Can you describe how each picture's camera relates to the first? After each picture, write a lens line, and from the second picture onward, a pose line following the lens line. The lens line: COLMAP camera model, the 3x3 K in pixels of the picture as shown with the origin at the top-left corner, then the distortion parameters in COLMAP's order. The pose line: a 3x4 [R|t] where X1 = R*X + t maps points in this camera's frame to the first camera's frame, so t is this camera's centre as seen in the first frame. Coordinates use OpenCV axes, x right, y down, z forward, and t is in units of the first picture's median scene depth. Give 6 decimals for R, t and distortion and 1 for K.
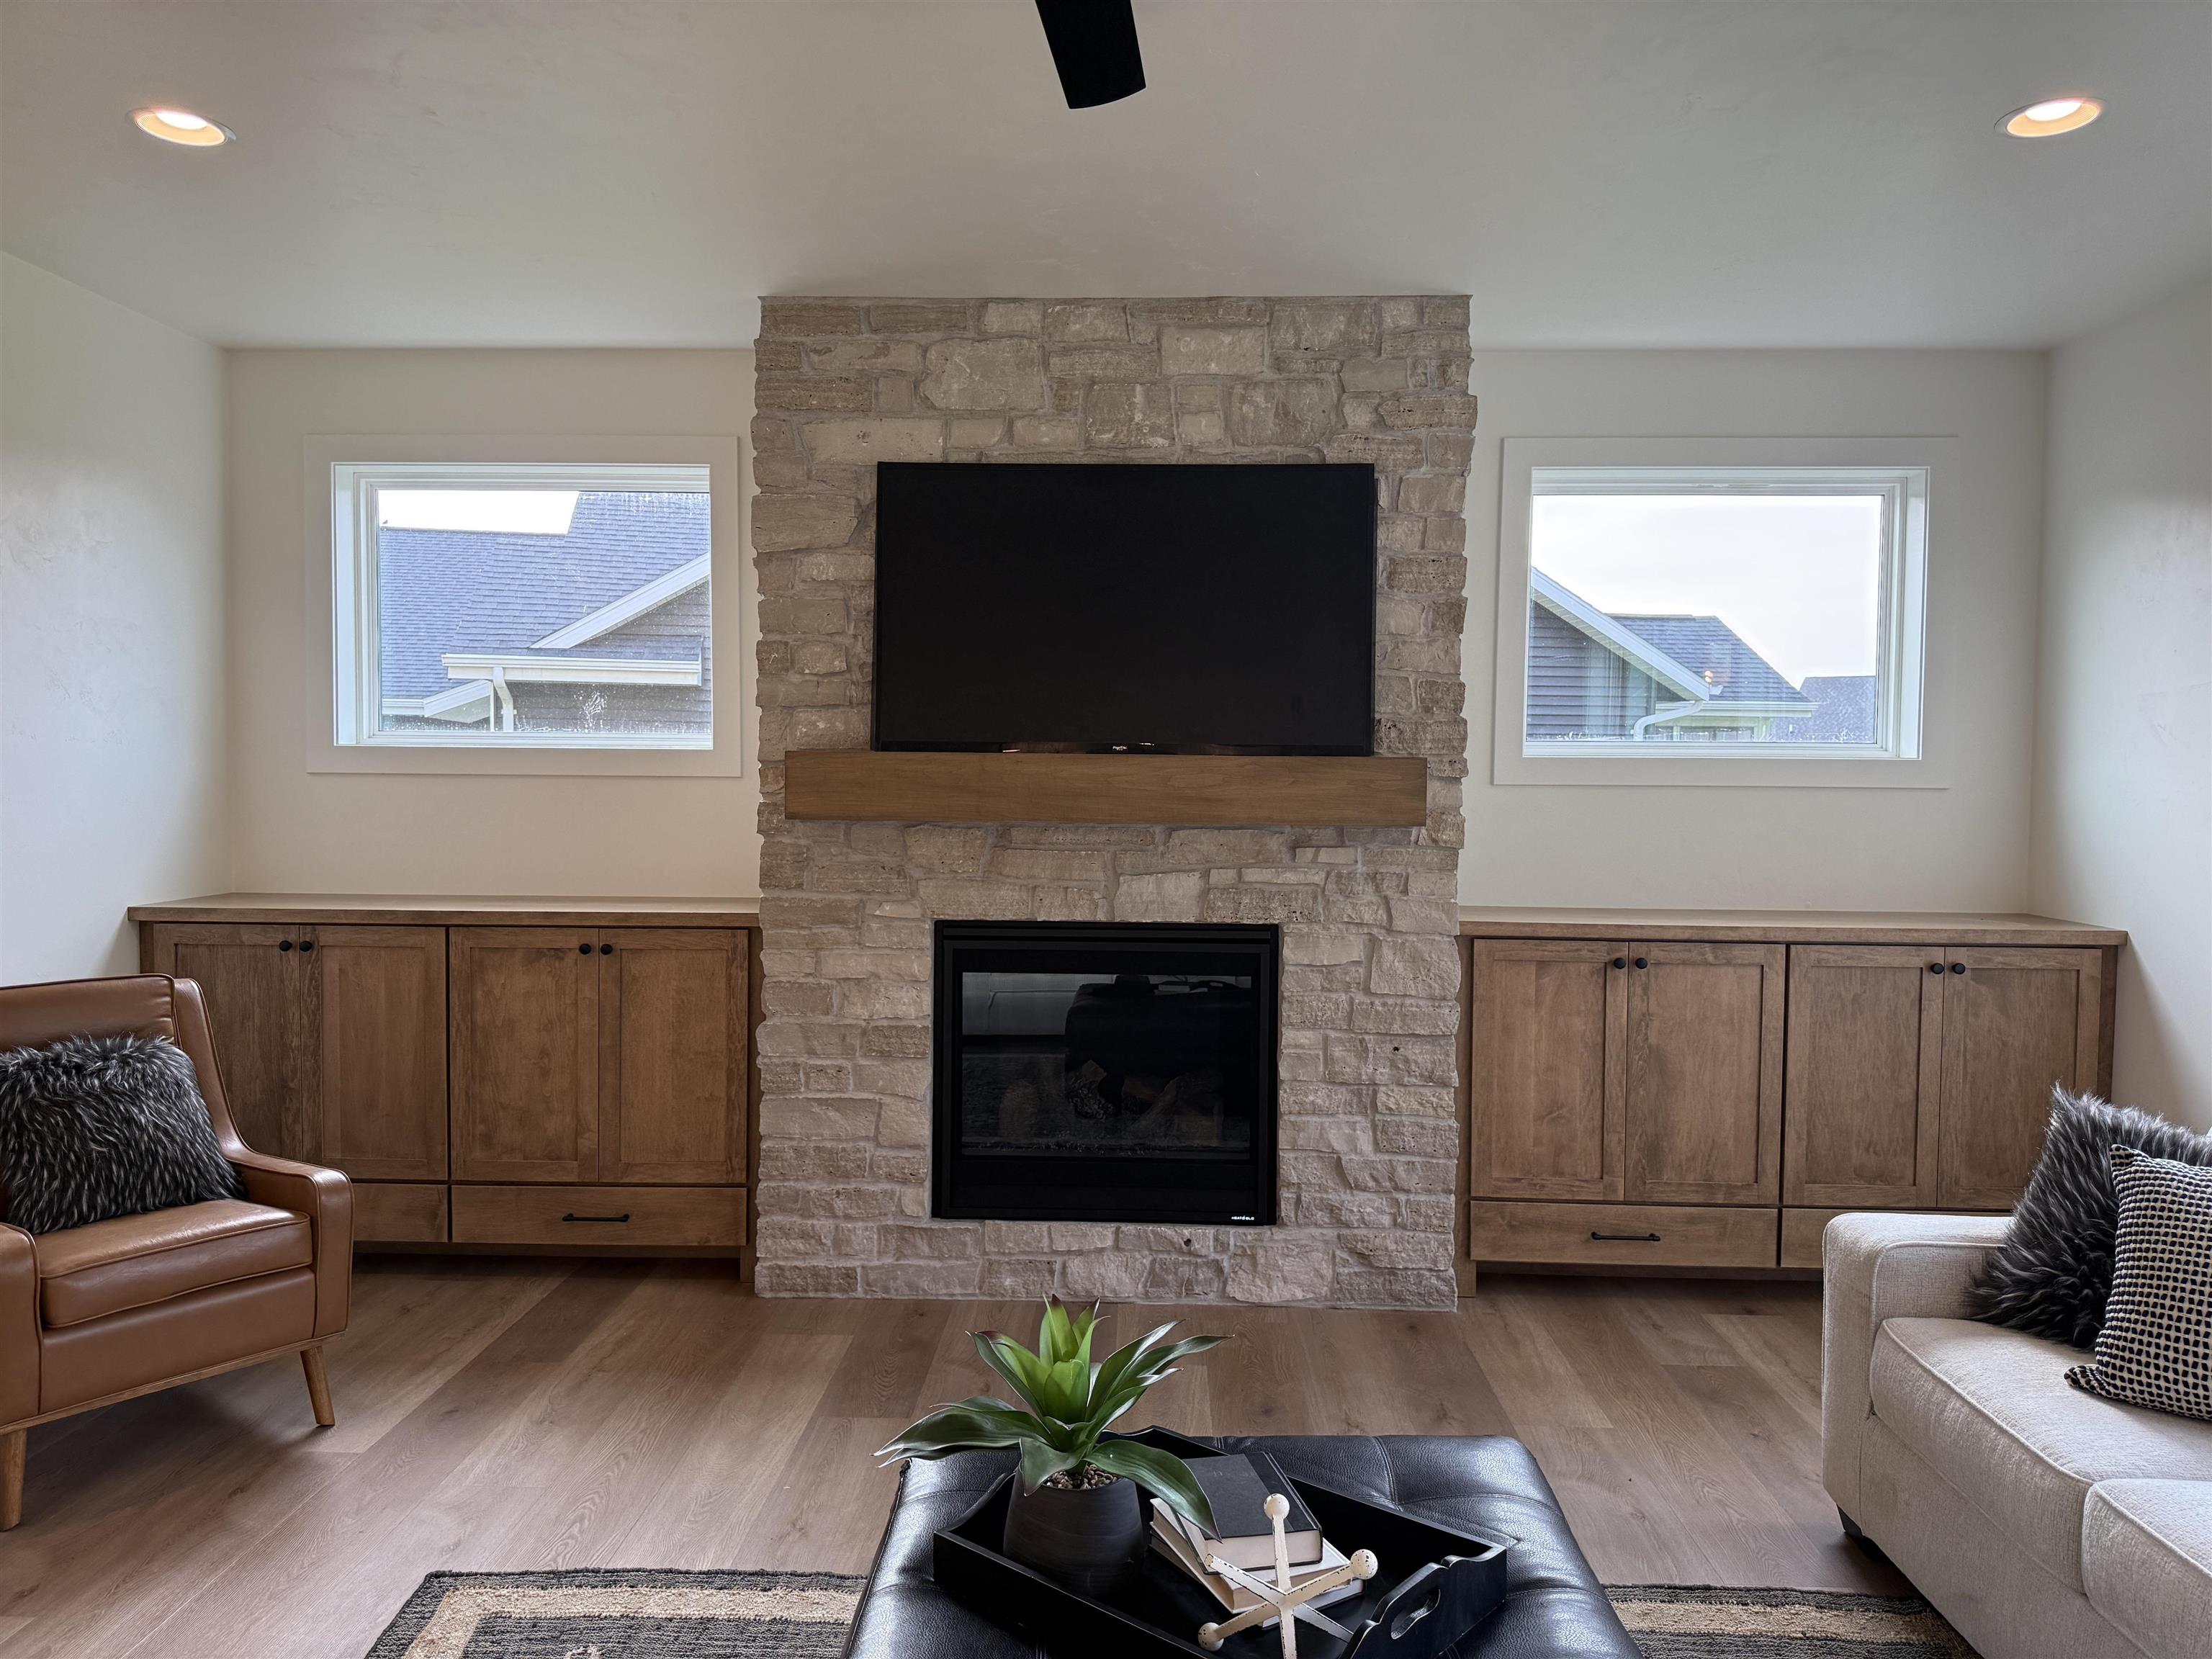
lens RADIAL K [[1572.2, 0, 1096.9], [0, 1572.2, 834.0], [0, 0, 1]] dist [0.054403, -0.041404]
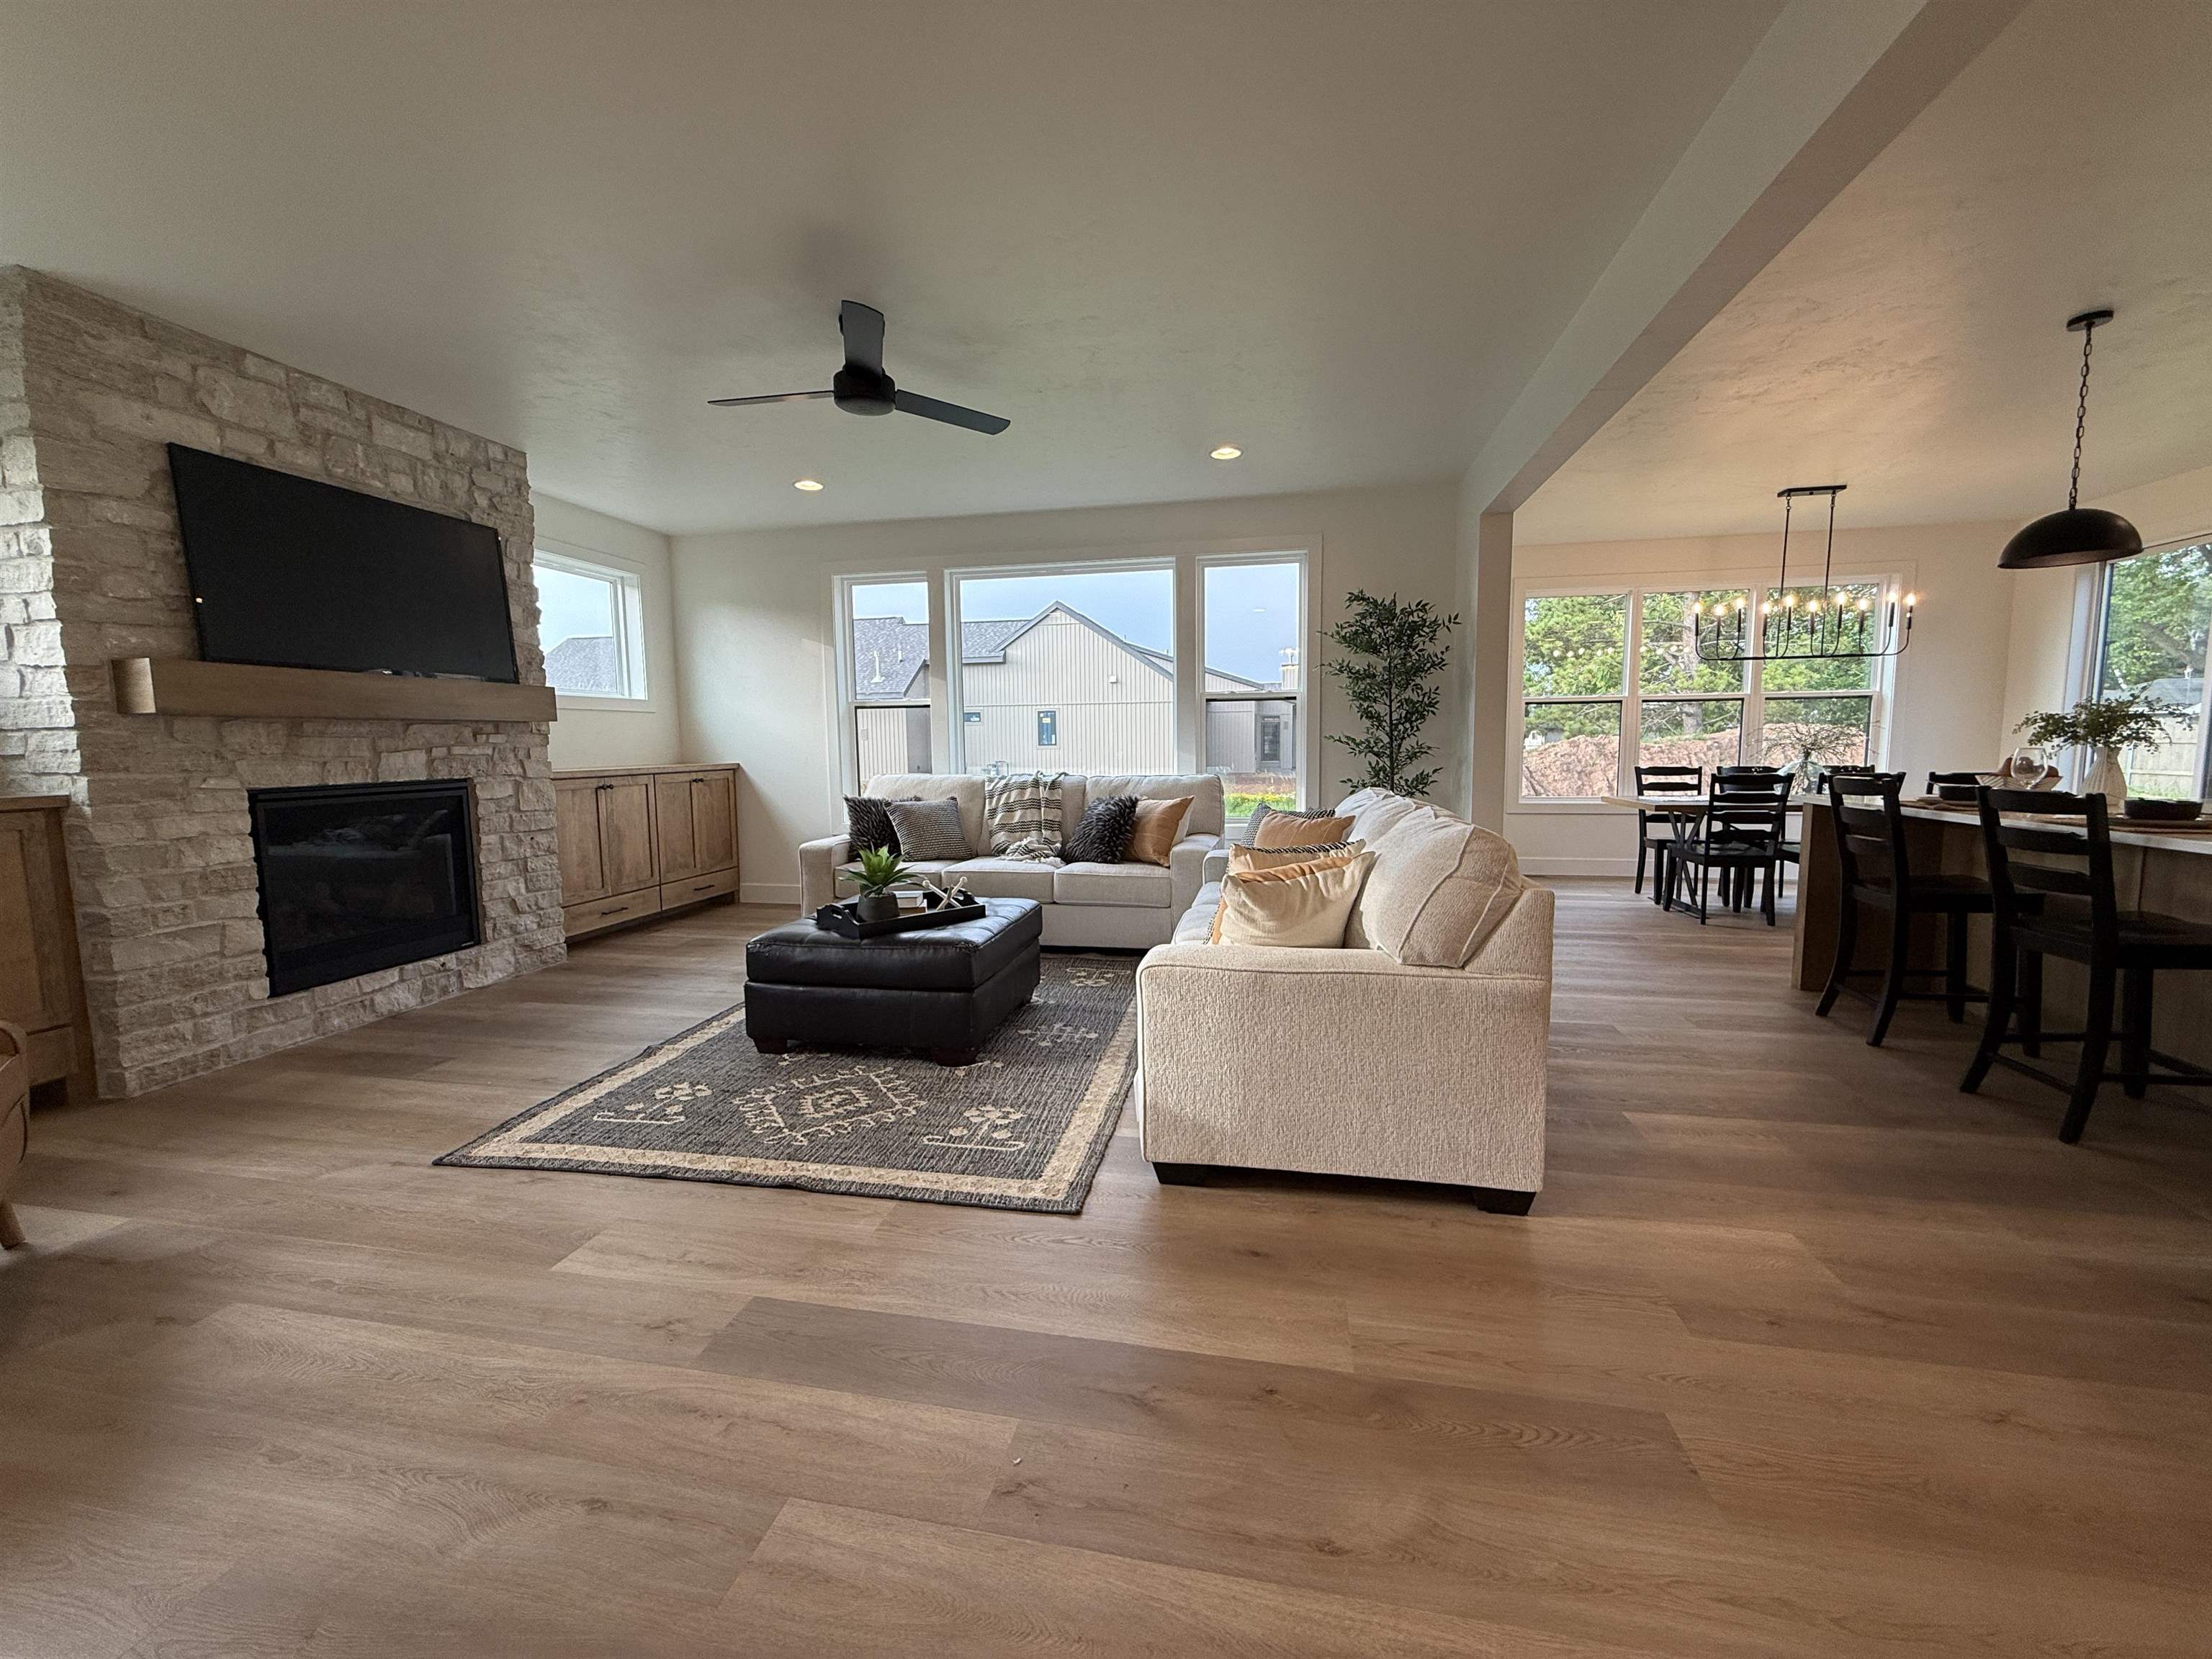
lens RADIAL K [[874.6, 0, 1087.0], [0, 874.6, 835.6], [0, 0, 1]] dist [-0.001655, -0.000396]
pose [[0.186362, -0.118062, 0.975362, -0.731172], [0.056810, 0.992388, 0.109268, 0.053403], [-0.980837, 0.035047, 0.191651, 0.117692]]
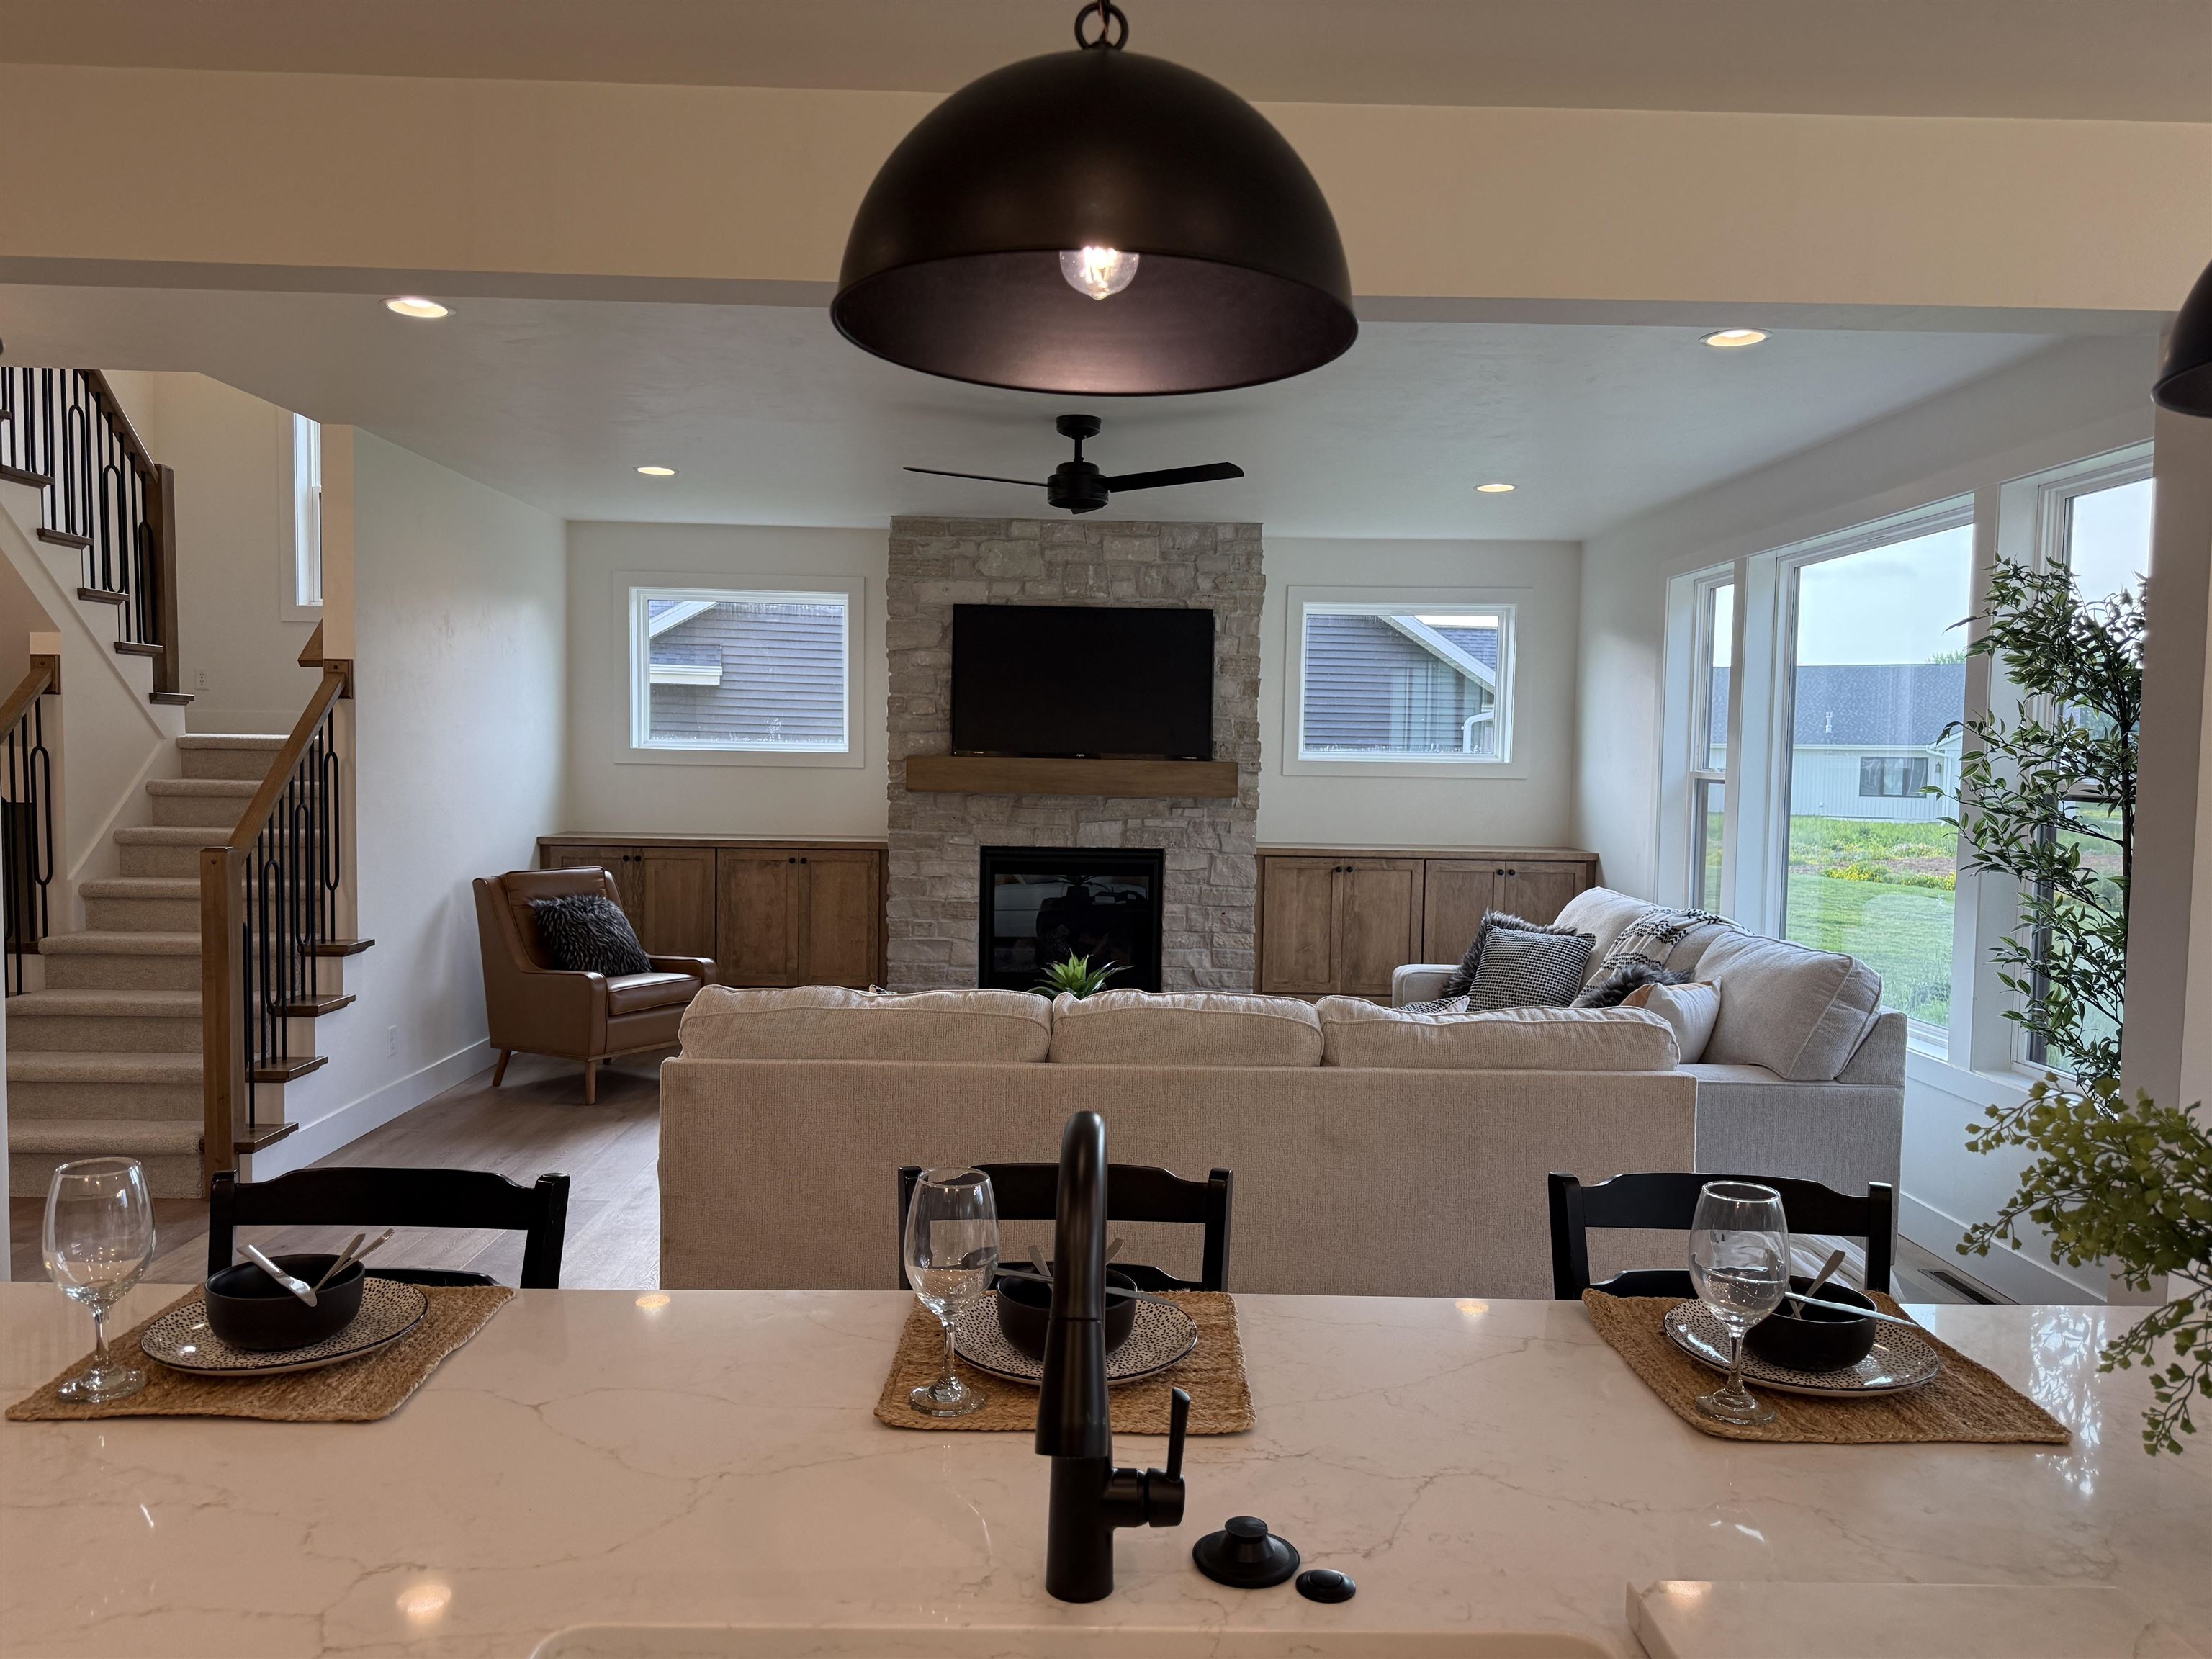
lens RADIAL K [[1572.2, 0, 1114.9], [0, 1572.2, 840.5], [0, 0, 1]] dist [0.054403, -0.041404]
pose [[0.998063, 0.004487, 0.062044, -0.060331], [-0.005613, 0.999822, 0.017999, 0.013745], [-0.061953, -0.018313, 0.997911, -0.891927]]
